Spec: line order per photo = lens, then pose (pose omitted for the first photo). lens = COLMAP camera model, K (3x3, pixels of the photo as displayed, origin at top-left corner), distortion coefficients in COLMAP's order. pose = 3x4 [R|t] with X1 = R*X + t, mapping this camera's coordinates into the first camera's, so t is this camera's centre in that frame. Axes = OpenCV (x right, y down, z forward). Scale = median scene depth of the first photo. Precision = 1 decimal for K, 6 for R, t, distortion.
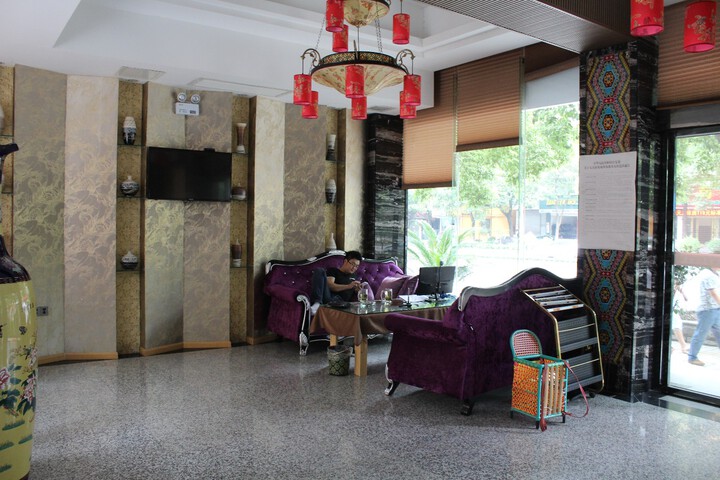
lens RADIAL K [[595.8, 0, 352.2], [0, 595.8, 237.8], [0, 0, 1]] dist [-0.166342, 0.155932]
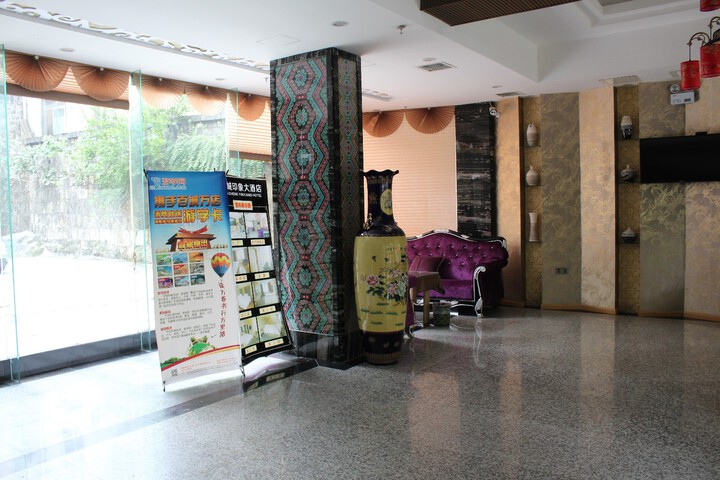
lens RADIAL K [[595.8, 0, 352.2], [0, 595.8, 237.8], [0, 0, 1]] dist [-0.166342, 0.155932]
pose [[0.327456, 0.026060, -0.944507, 0.567953], [0.002322, 0.999594, 0.028385, 0.009057], [0.944864, -0.011488, 0.327263, 0.069267]]
